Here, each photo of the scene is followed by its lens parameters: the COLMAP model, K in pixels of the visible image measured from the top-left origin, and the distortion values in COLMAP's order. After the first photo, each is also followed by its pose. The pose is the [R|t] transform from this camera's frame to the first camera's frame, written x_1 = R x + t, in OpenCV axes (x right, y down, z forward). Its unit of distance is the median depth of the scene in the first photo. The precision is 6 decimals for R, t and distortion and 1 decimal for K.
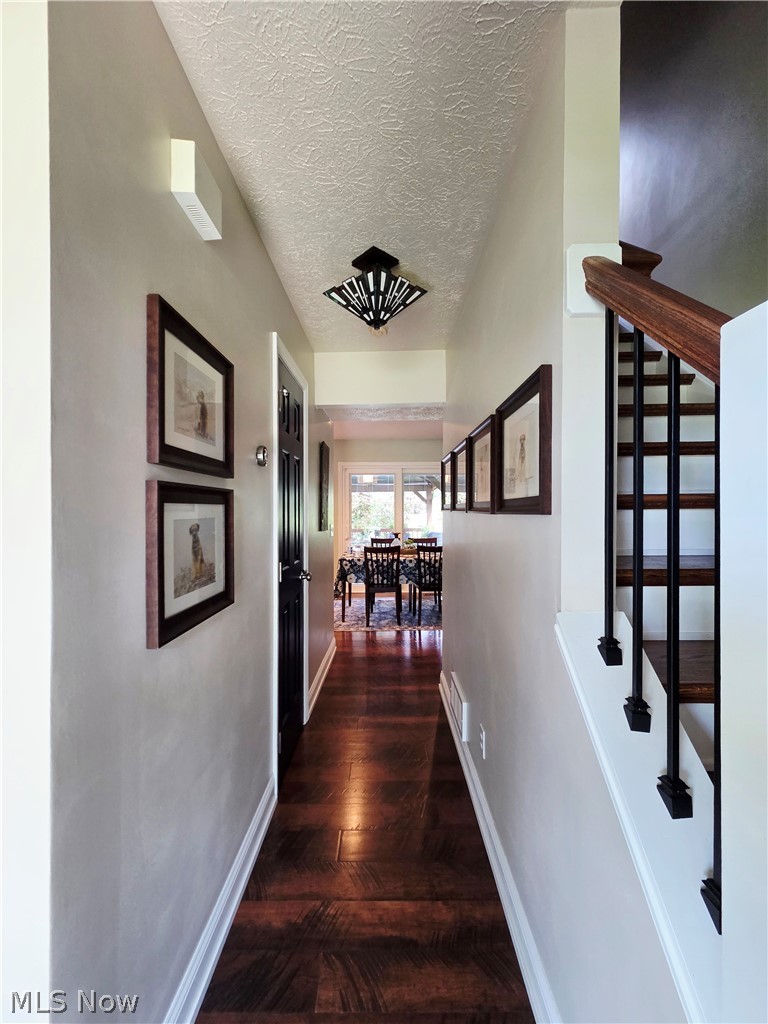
lens RADIAL K [[419.8, 0, 383.7], [0, 419.8, 510.3], [0, 0, 1]] dist [0.003977, -0.000494]
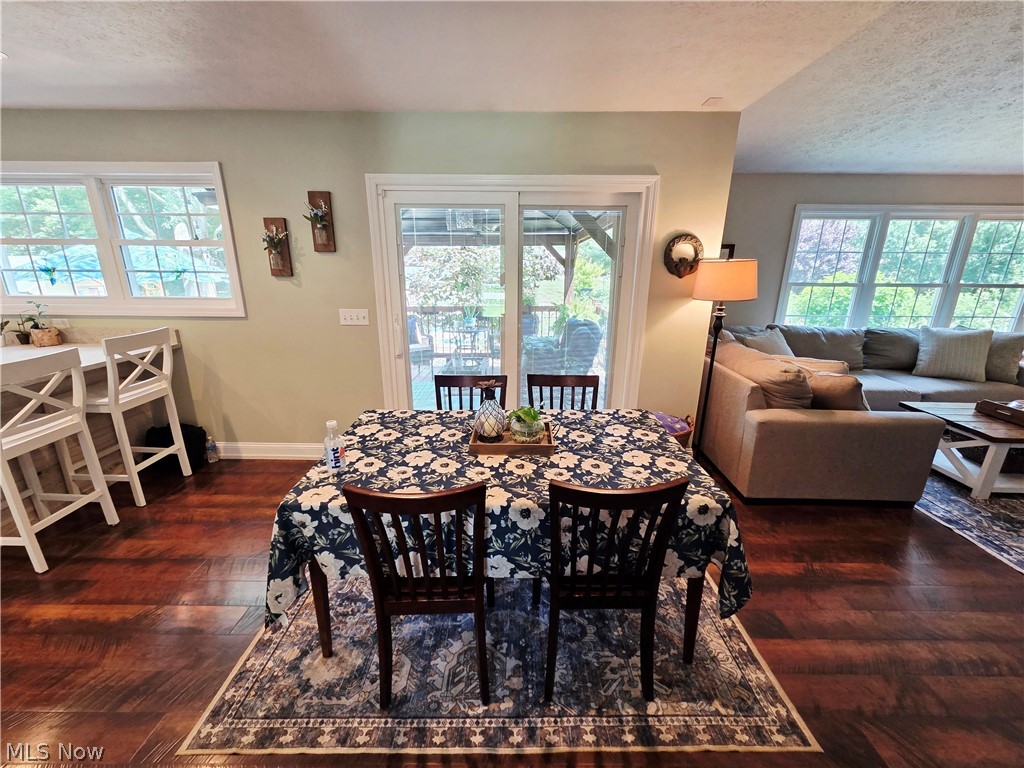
lens RADIAL K [[419.8, 0, 513.9], [0, 419.8, 389.2], [0, 0, 1]] dist [0.003977, -0.000494]
pose [[0.999994, 0.003493, -0.000564, 0.056116], [-0.003187, 0.958568, 0.284844, -0.039774], [0.001536, -0.284841, 0.958574, 0.750650]]
